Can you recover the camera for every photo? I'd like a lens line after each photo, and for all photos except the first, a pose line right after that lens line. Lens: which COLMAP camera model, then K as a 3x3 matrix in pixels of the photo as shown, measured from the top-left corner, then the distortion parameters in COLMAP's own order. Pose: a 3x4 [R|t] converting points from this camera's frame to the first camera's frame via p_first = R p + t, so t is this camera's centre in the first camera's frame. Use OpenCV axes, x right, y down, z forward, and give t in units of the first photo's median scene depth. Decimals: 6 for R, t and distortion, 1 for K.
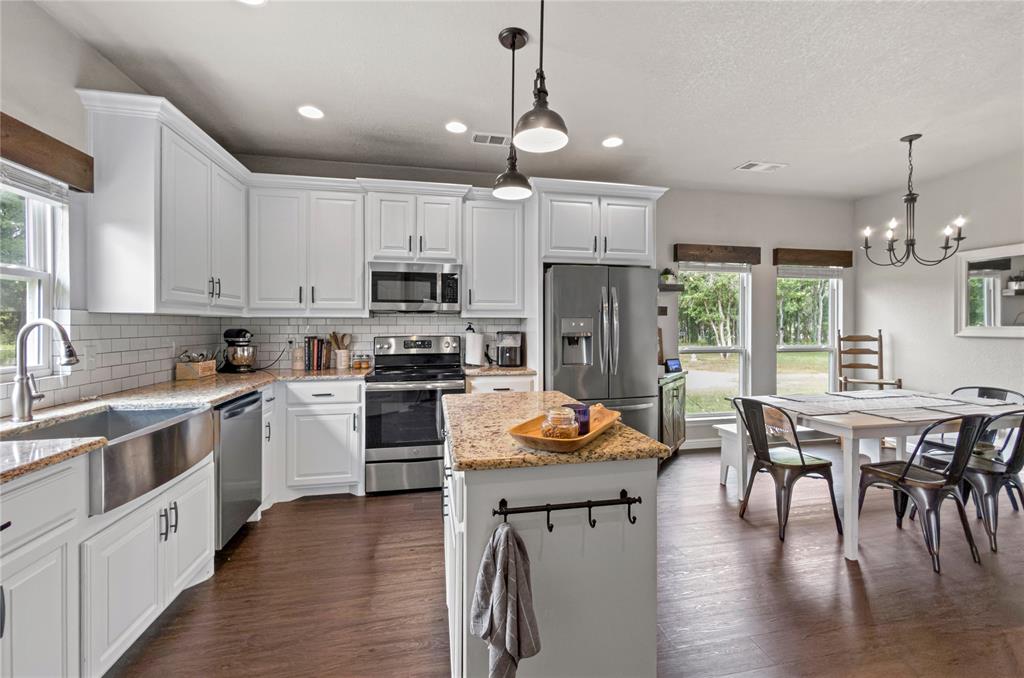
lens RADIAL K [[420.9, 0, 512.1], [0, 420.9, 330.1], [0, 0, 1]] dist [0.002234, -0.000041]
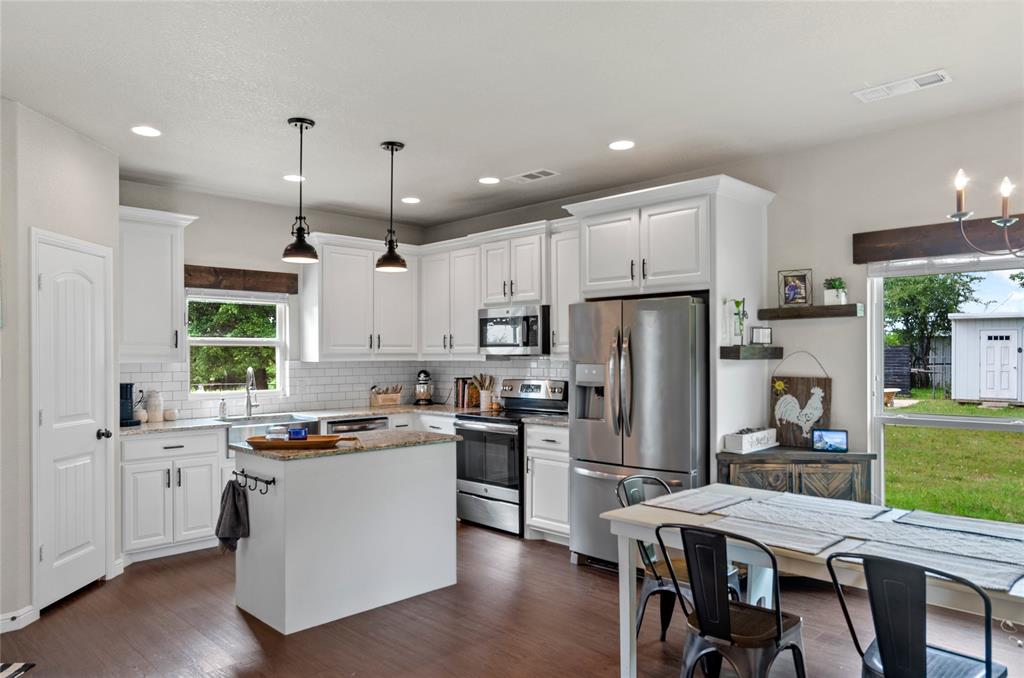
lens RADIAL K [[675.3, 0, 514.6], [0, 675.3, 349.4], [0, 0, 1]] dist [-0.001015, 0.002032]
pose [[0.555417, -0.008407, -0.831530, 1.166177], [-0.004741, 0.999901, -0.013276, -0.038719], [0.831559, 0.011316, 0.555322, 0.117298]]
